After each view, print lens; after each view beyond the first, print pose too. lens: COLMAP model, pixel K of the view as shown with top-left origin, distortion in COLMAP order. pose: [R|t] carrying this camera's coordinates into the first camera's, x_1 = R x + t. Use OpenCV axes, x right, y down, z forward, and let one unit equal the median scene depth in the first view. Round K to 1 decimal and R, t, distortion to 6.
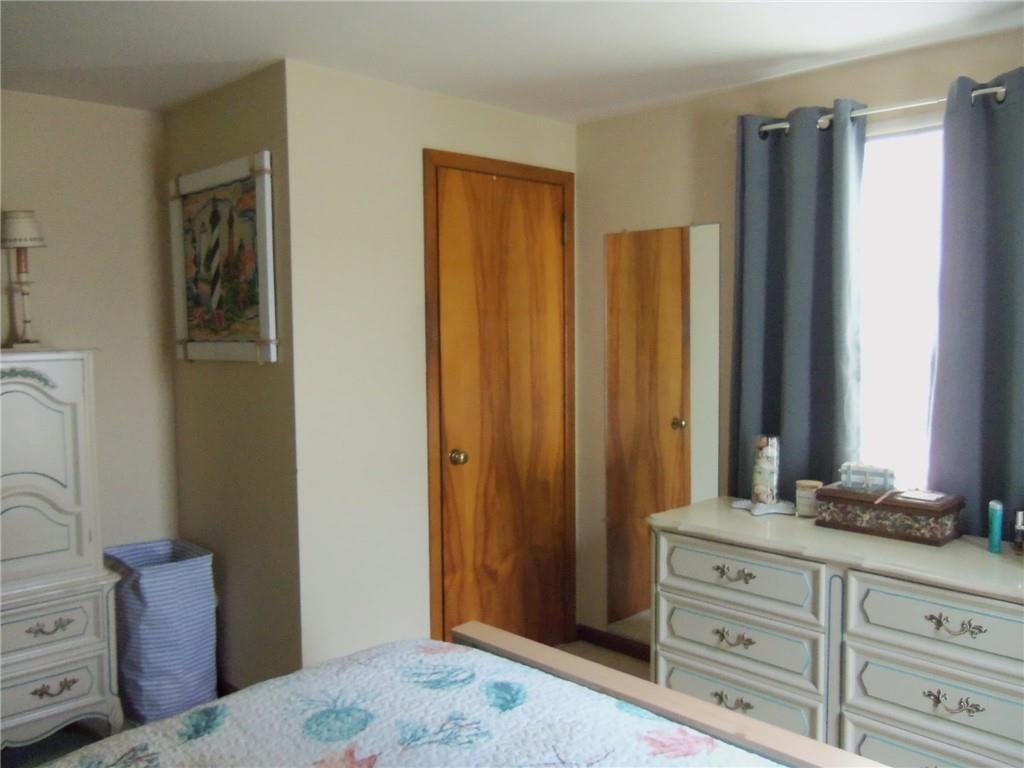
lens RADIAL K [[843.2, 0, 512.1], [0, 843.2, 385.4], [0, 0, 1]] dist [-0.005529, 0.002127]
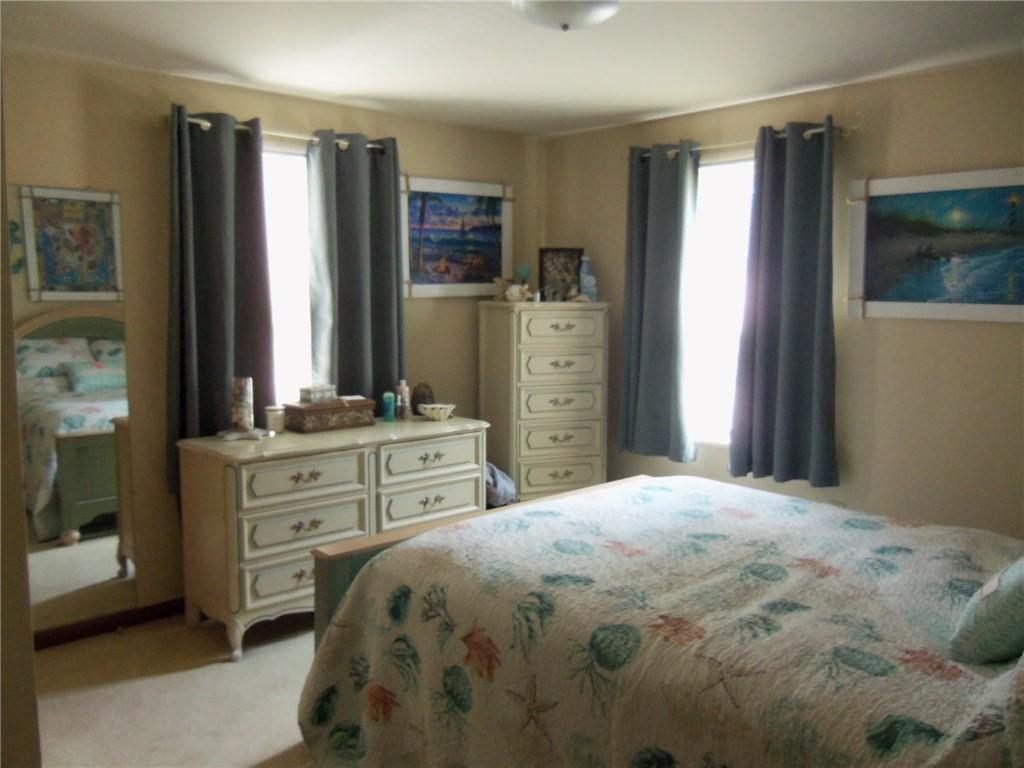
lens RADIAL K [[843.2, 0, 512.3], [0, 843.2, 383.9], [0, 0, 1]] dist [-0.005529, 0.002127]
pose [[0.048714, -0.103868, 0.993397, -1.047031], [0.061573, 0.992999, 0.100807, -0.035489], [-0.996913, 0.056256, 0.054769, 0.612227]]
